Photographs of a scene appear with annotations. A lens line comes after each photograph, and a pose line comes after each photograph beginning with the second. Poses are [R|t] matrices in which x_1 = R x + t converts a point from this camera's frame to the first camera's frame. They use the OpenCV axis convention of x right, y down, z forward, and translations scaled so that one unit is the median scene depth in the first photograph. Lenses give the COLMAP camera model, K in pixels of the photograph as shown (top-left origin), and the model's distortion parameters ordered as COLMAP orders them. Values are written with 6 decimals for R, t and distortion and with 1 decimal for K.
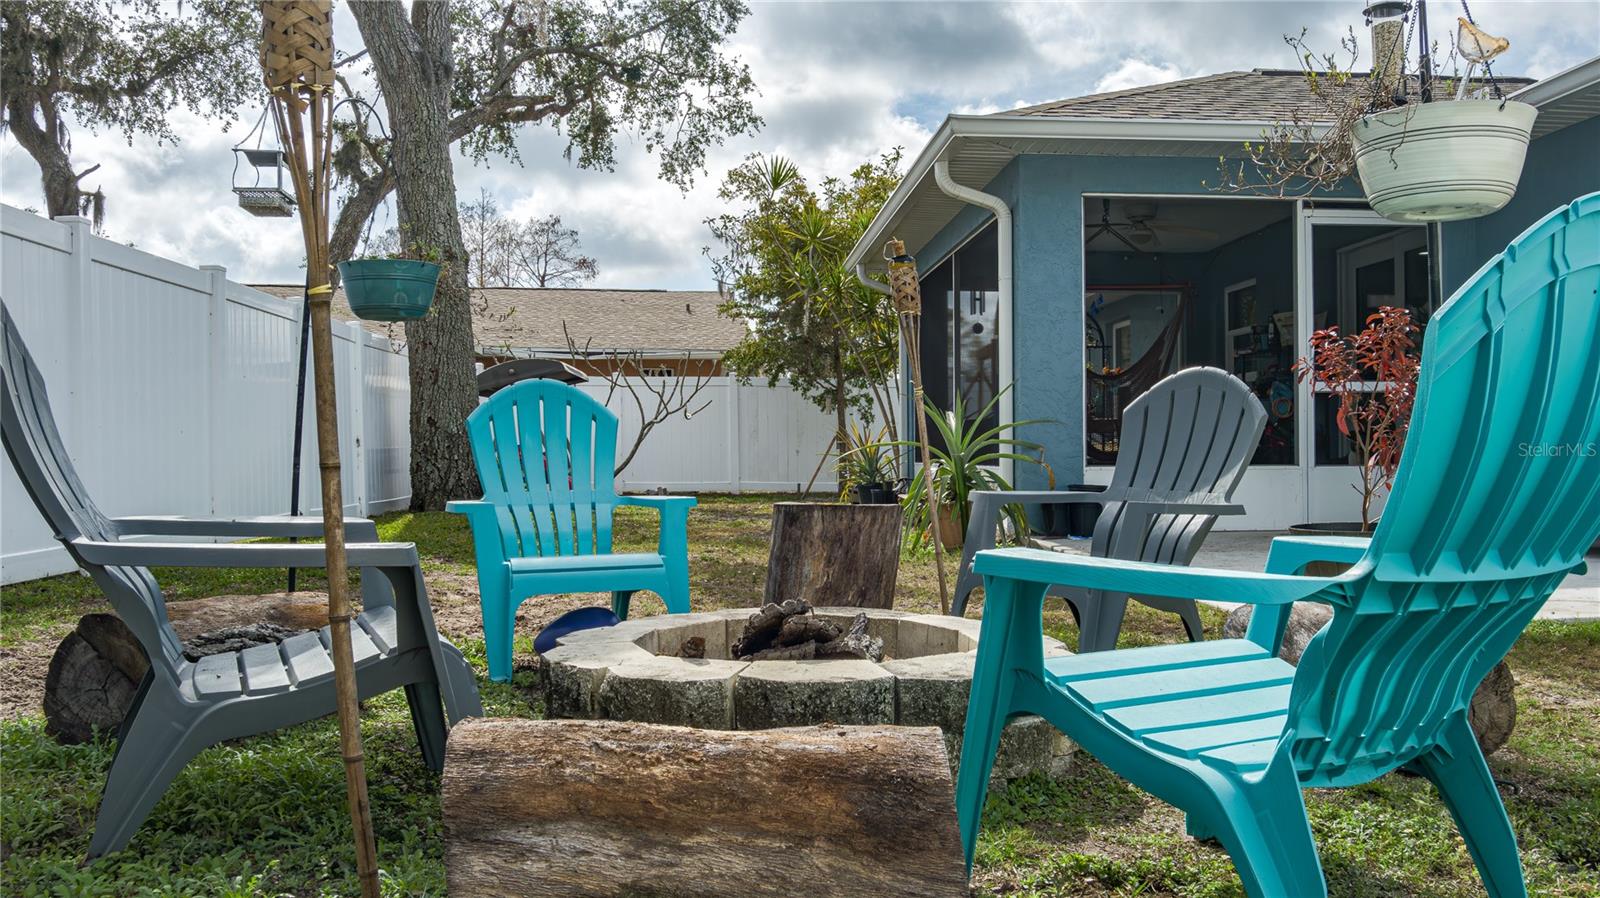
lens RADIAL K [[1299.6, 0, 800.0], [0, 1299.6, 449.0], [0, 0, 1]] dist [-0.041614, 0.002313]
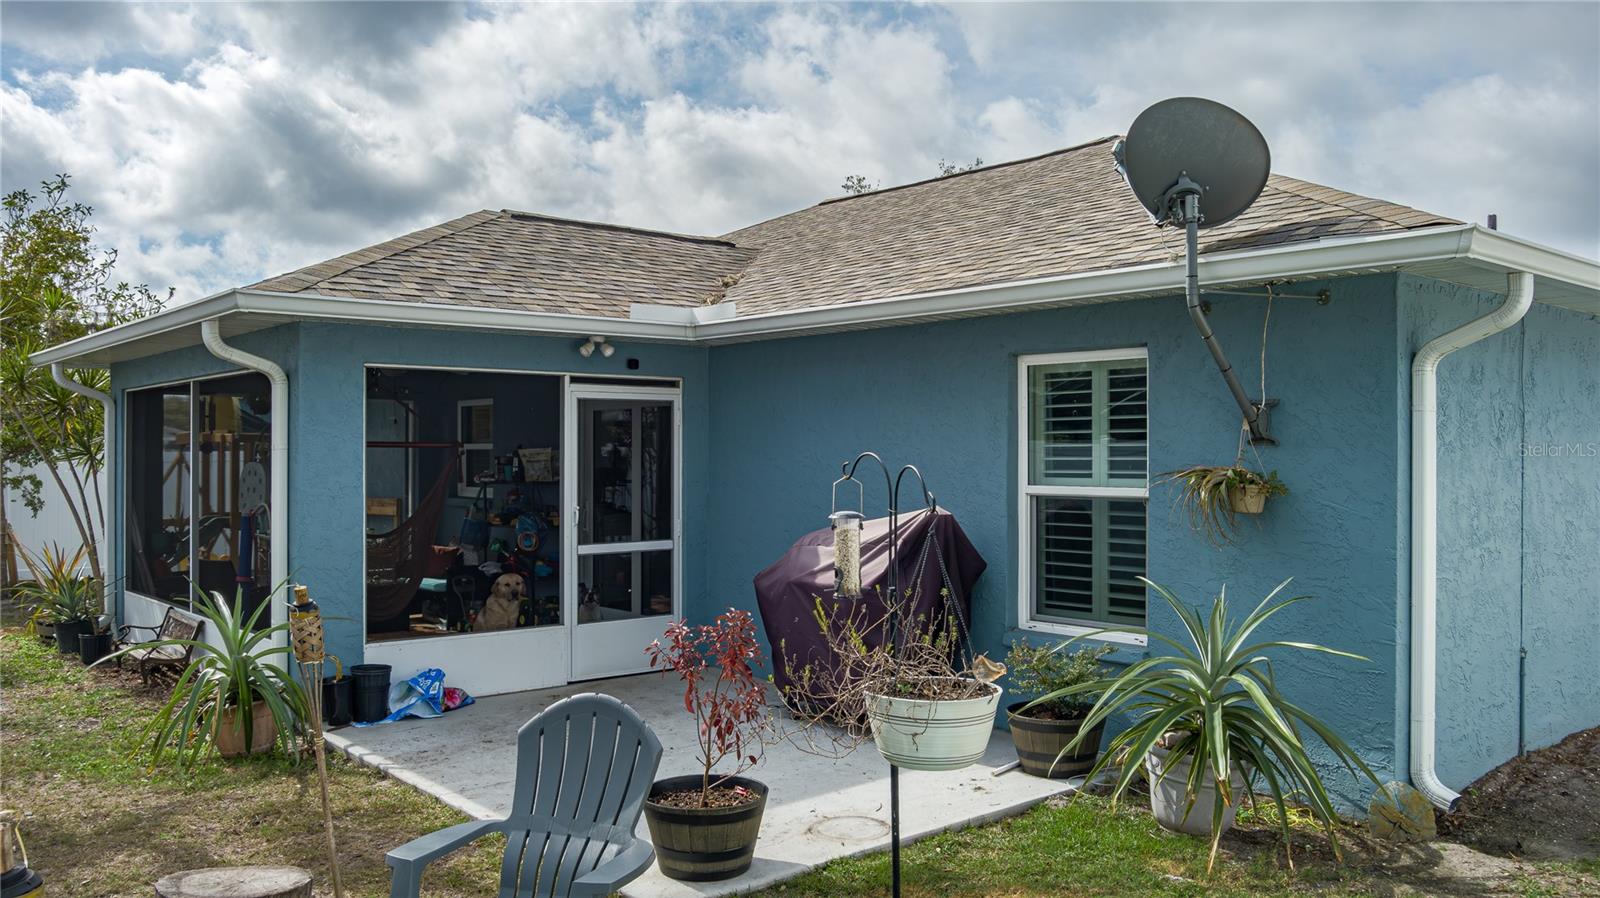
lens RADIAL K [[1299.6, 0, 800.0], [0, 1299.6, 449.0], [0, 0, 1]] dist [-0.041614, 0.002313]
pose [[0.802398, 0.008179, 0.596733, -0.097082], [-0.010769, 0.999942, 0.000774, -0.134961], [-0.596692, -0.007047, 0.802440, 0.025341]]
